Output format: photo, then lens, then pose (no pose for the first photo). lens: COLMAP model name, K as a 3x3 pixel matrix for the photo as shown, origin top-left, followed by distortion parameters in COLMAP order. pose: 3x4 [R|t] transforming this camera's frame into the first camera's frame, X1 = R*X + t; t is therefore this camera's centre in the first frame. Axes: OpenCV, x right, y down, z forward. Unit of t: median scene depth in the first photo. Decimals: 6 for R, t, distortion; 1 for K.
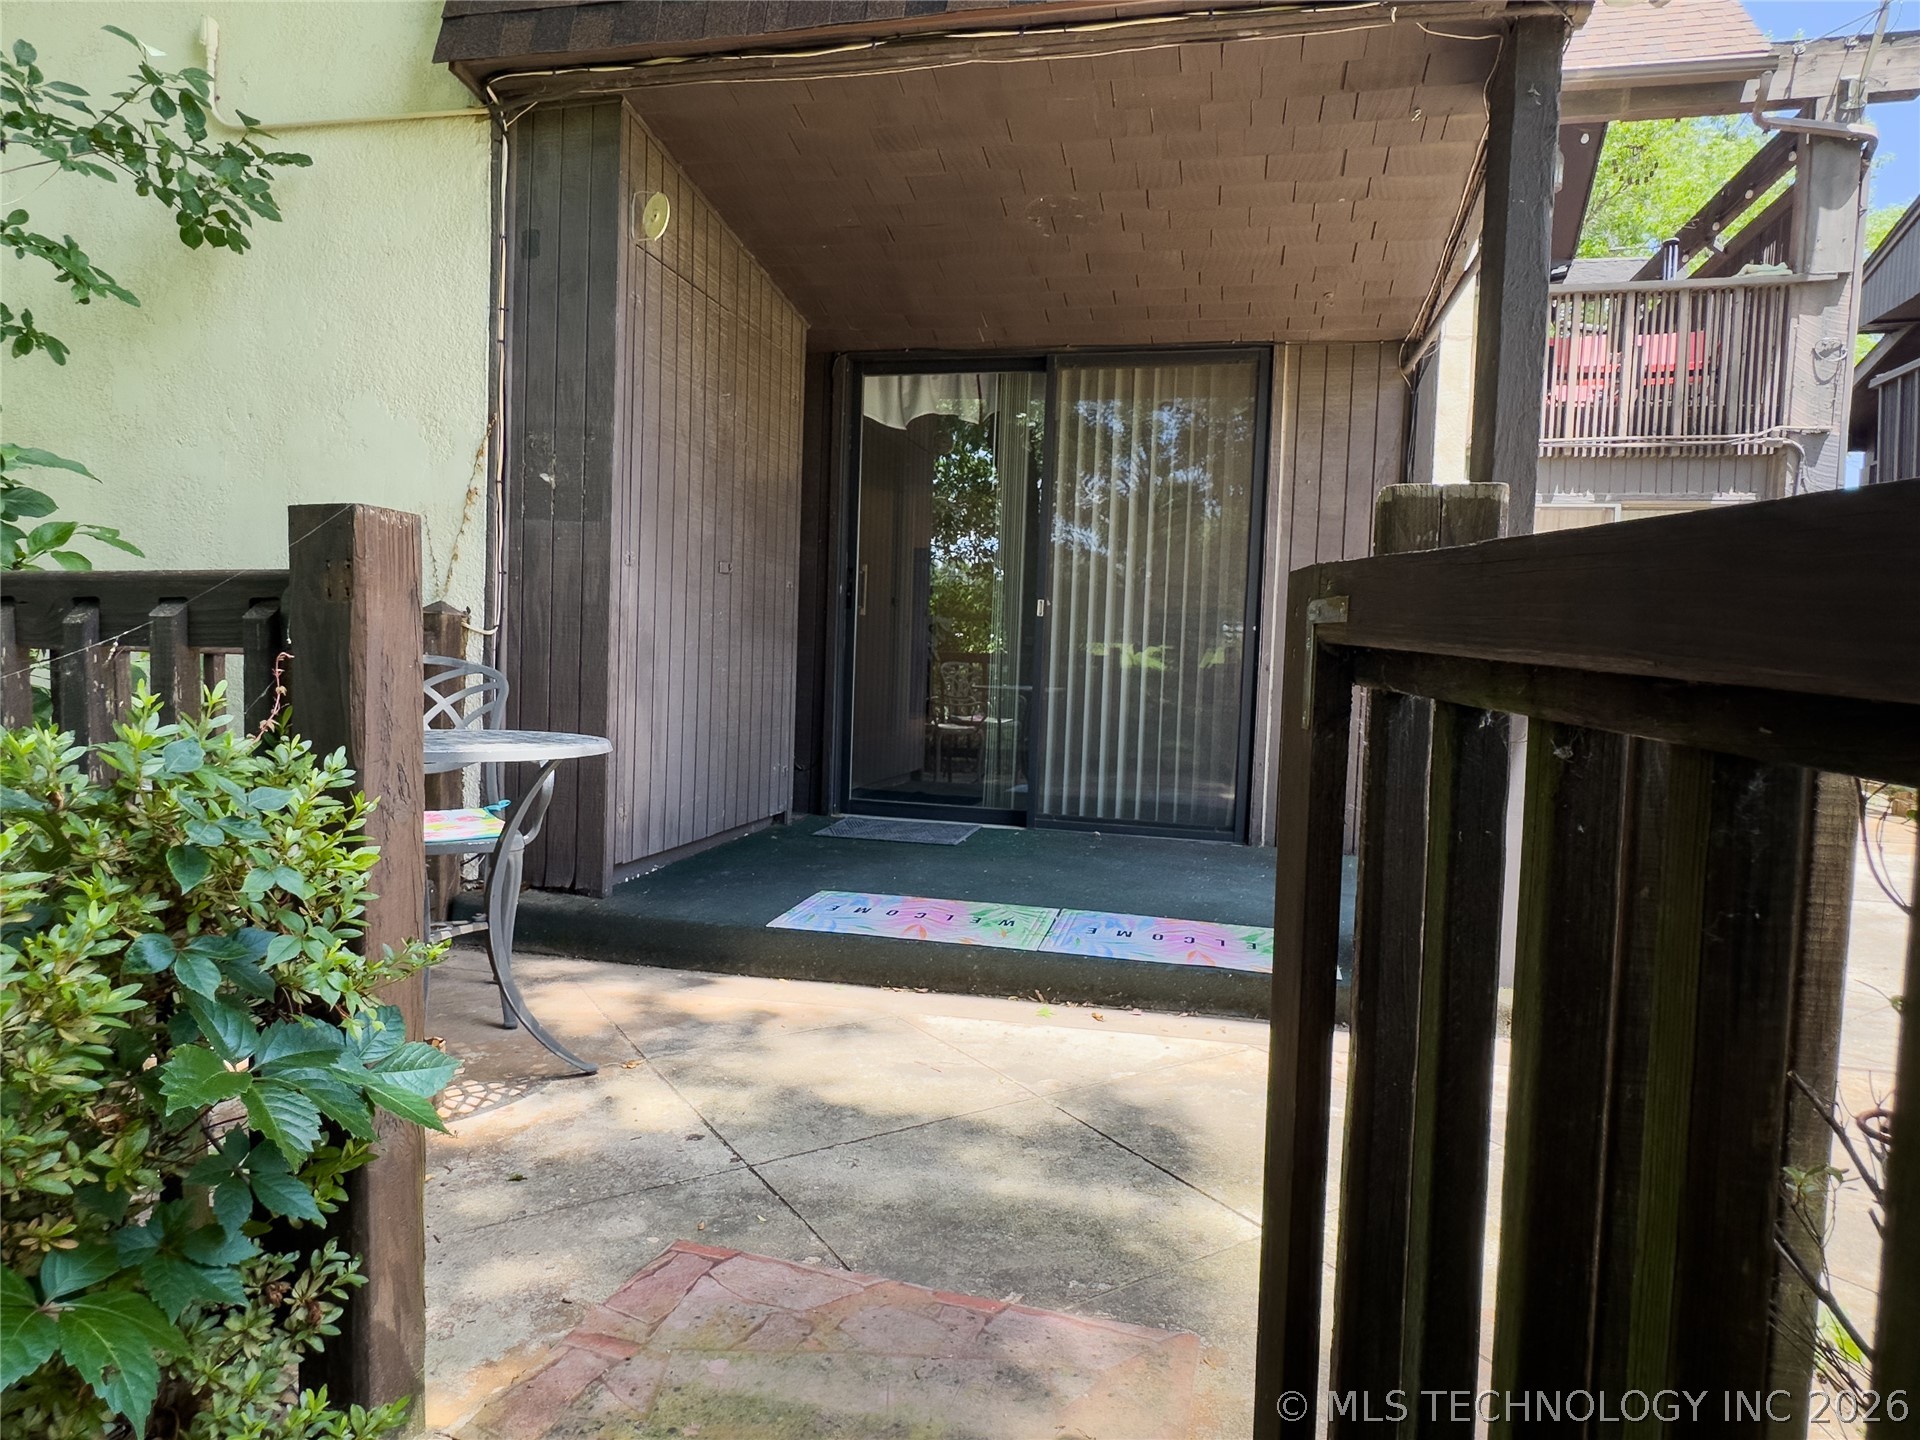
lens RADIAL K [[1104.0, 0, 957.8], [0, 1104.0, 712.1], [0, 0, 1]] dist [-0.006885, -0.002267]
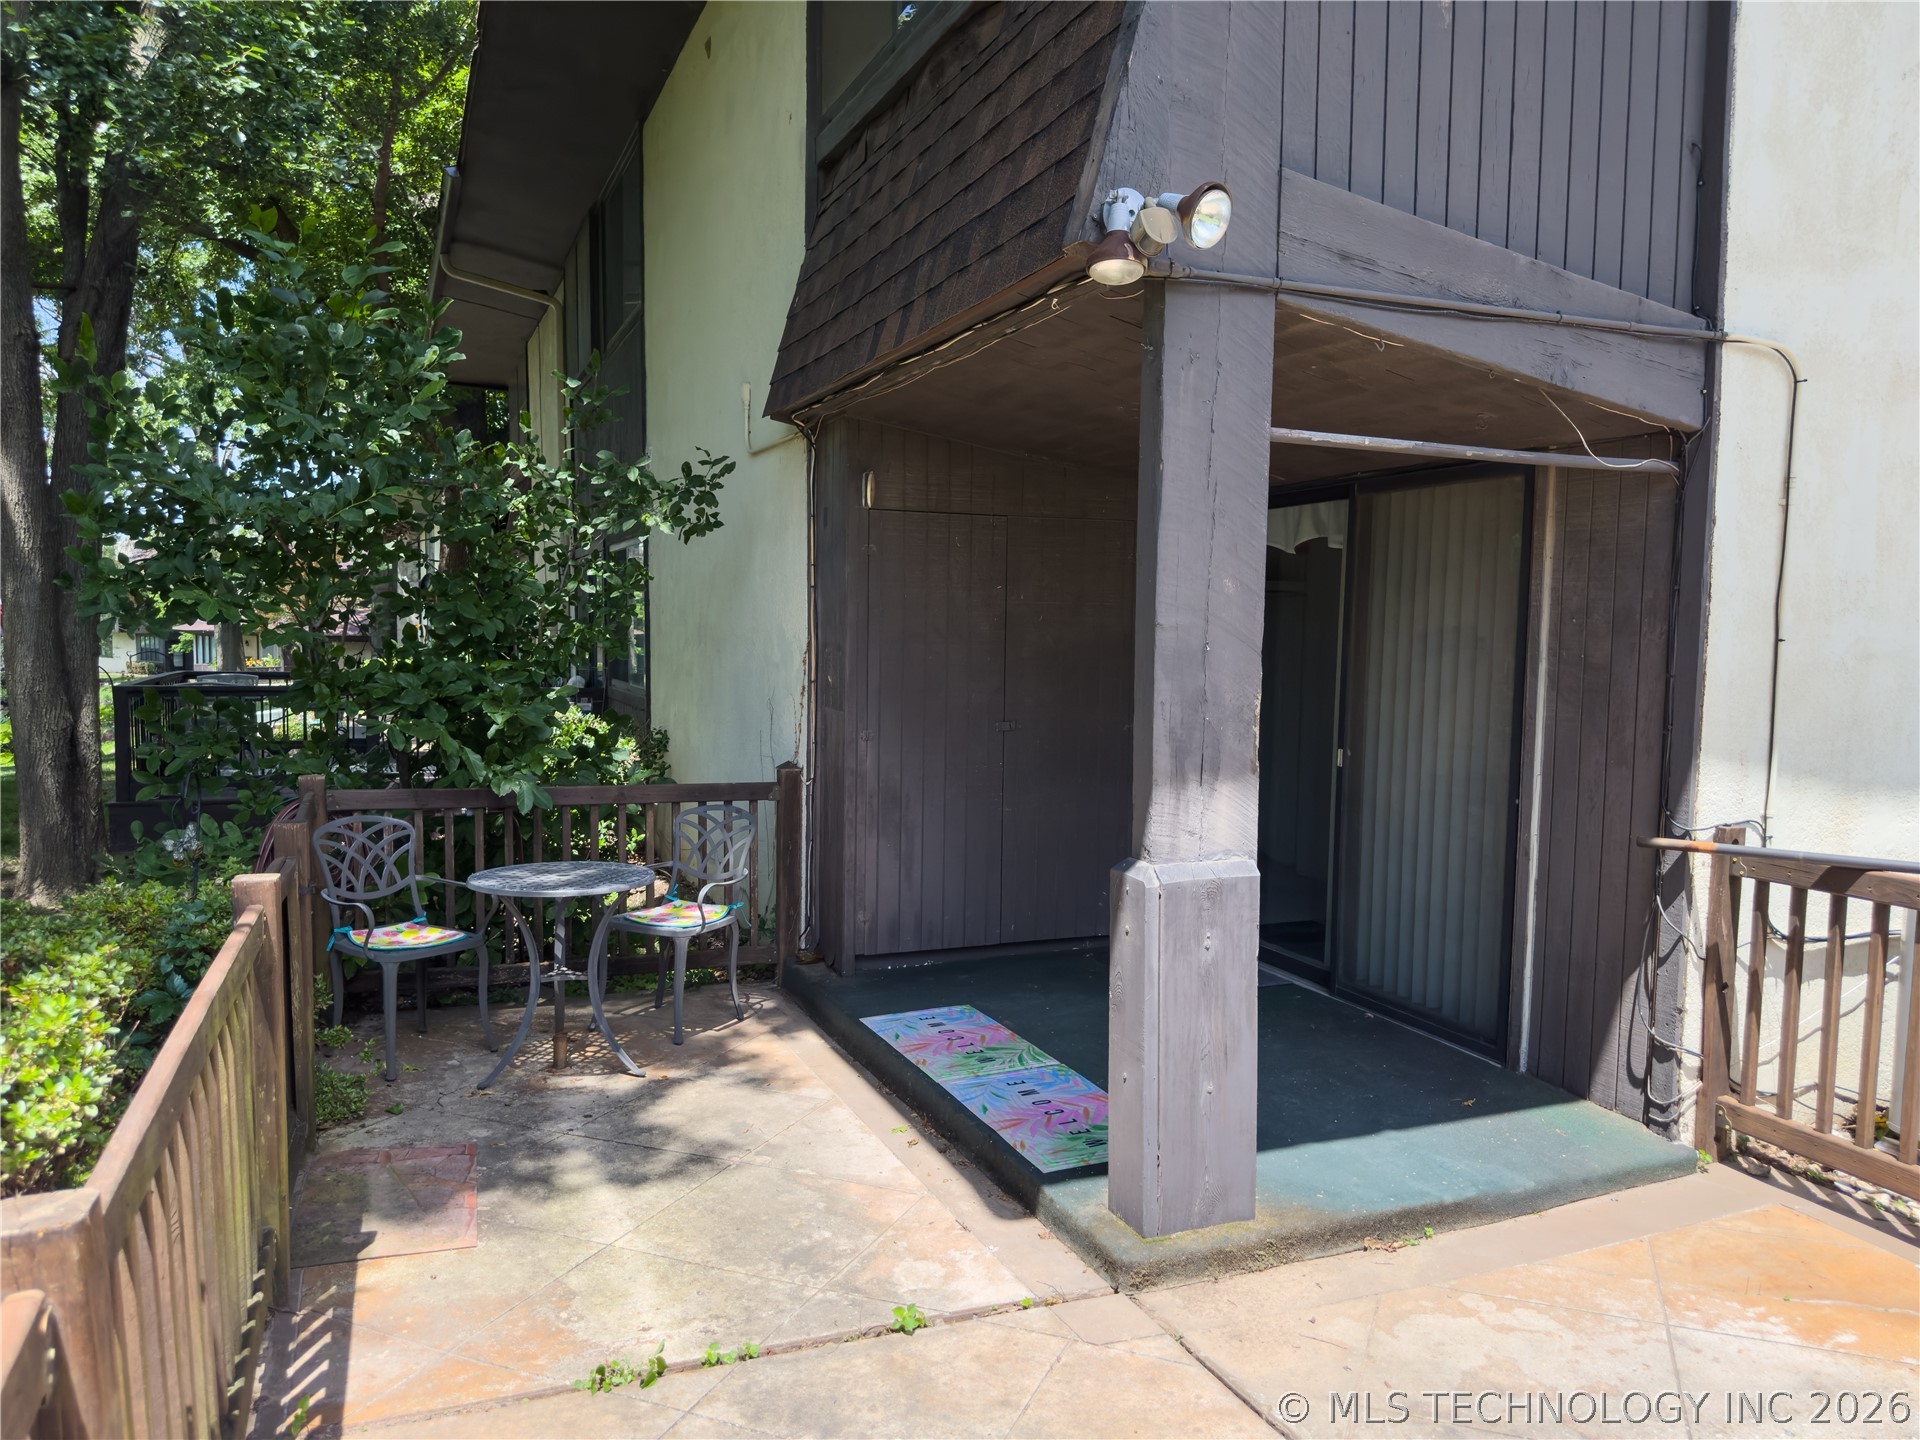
lens RADIAL K [[1355.0, 0, 942.7], [0, 1355.0, 737.4], [0, 0, 1]] dist [0.077412, -0.096797]
pose [[0.579672, 0.038632, -0.813933, 0.502180], [-0.028679, 0.999224, 0.027002, -0.082229], [0.814345, 0.007690, 0.580330, 0.042079]]
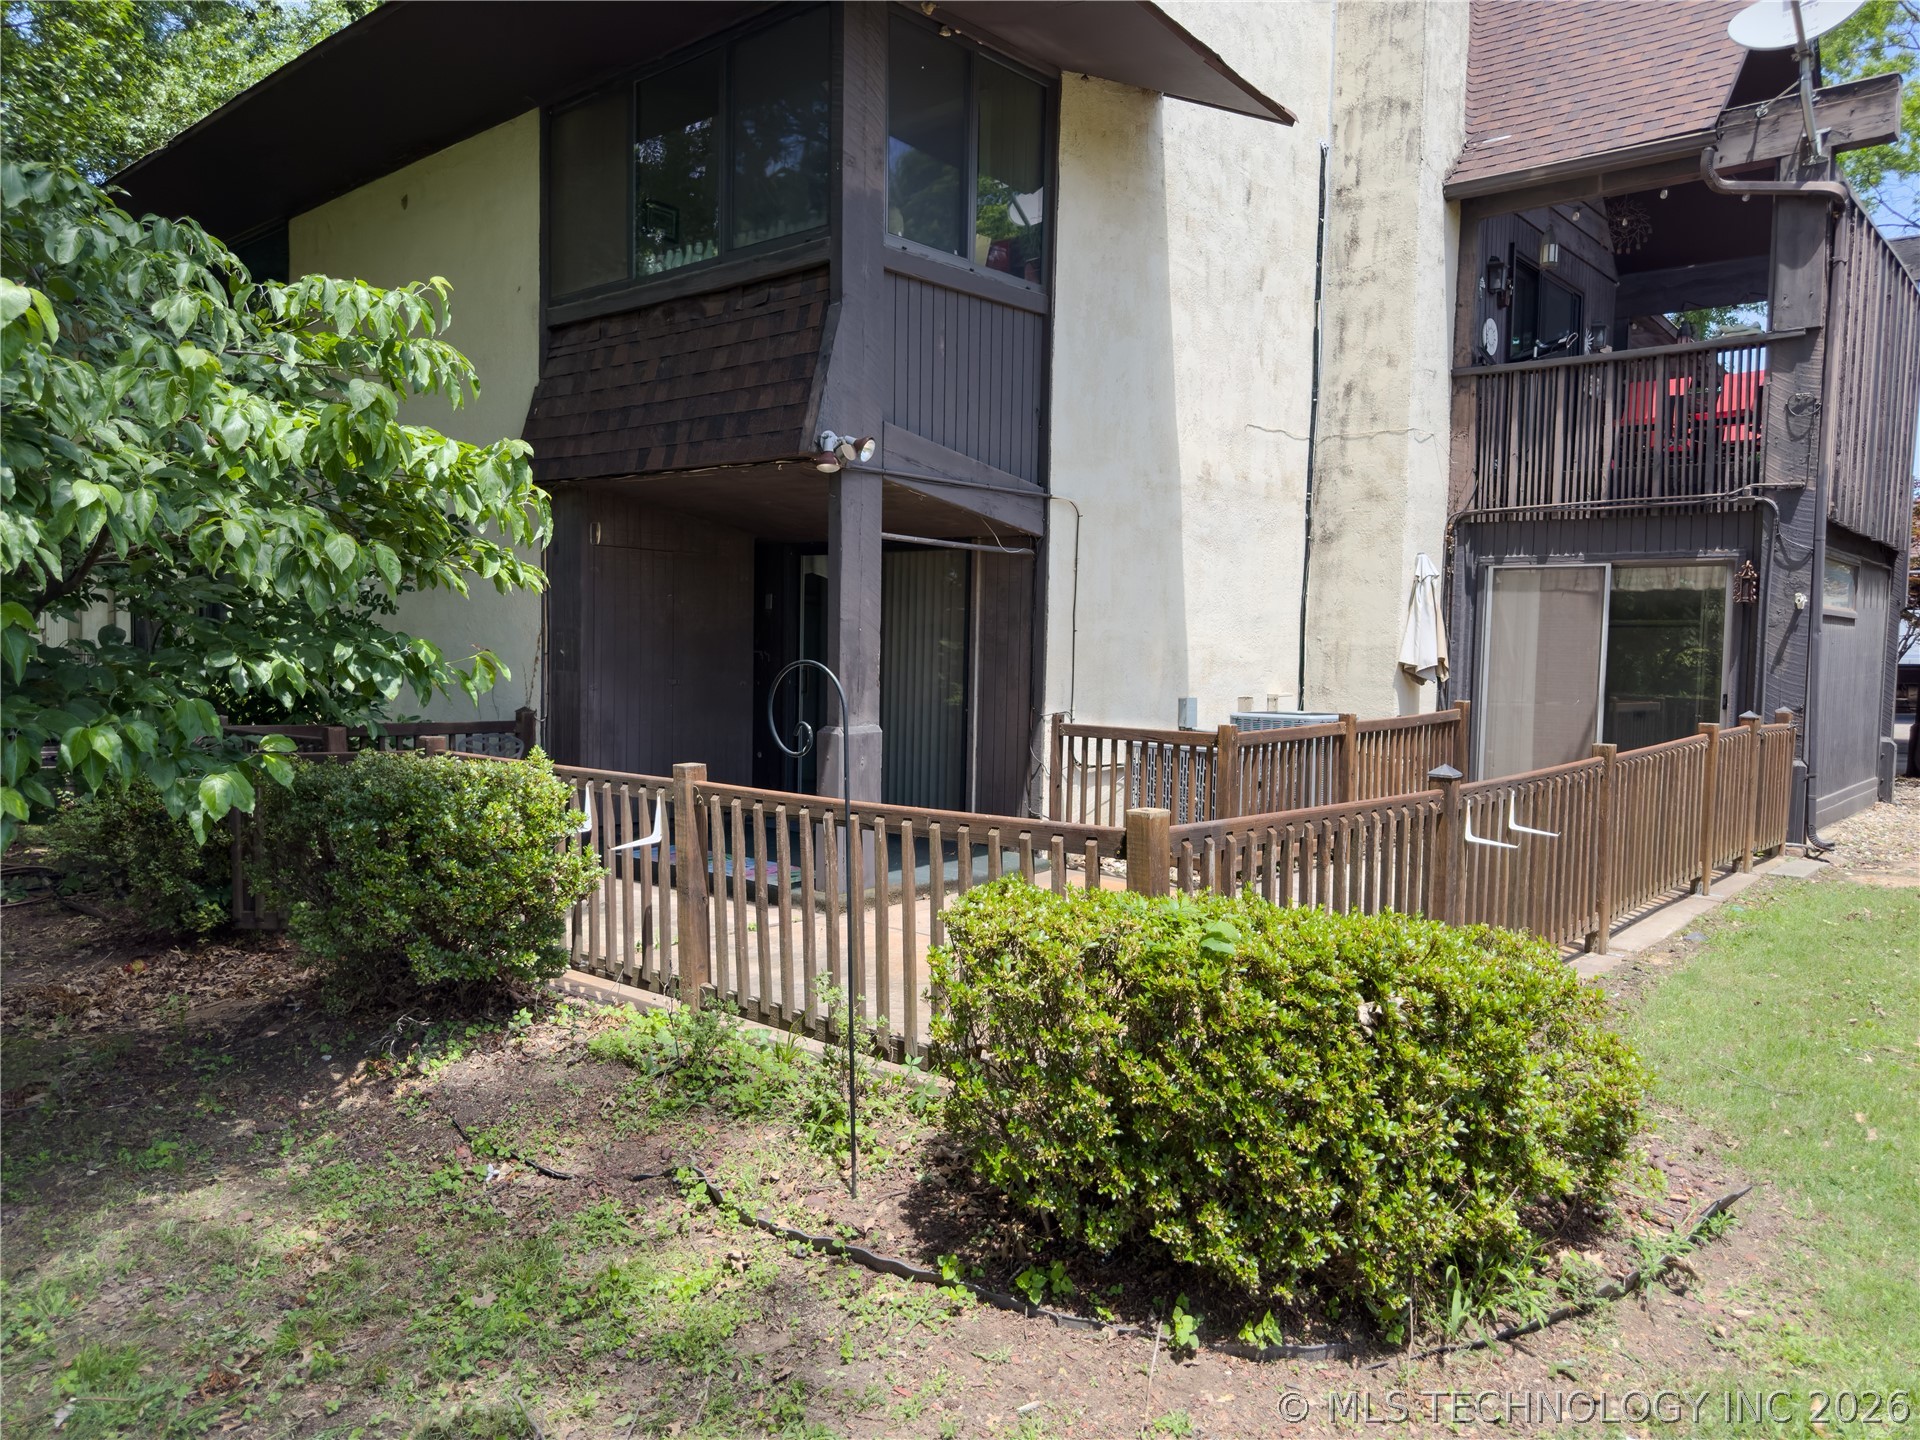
lens RADIAL K [[1355.0, 0, 962.5], [0, 1355.0, 723.1], [0, 0, 1]] dist [0.077412, -0.096797]
pose [[0.881771, 0.013523, -0.471485, 0.722222], [-0.011892, 0.999909, 0.006438, -0.041637], [0.471529, -0.000070, 0.881851, -0.462783]]
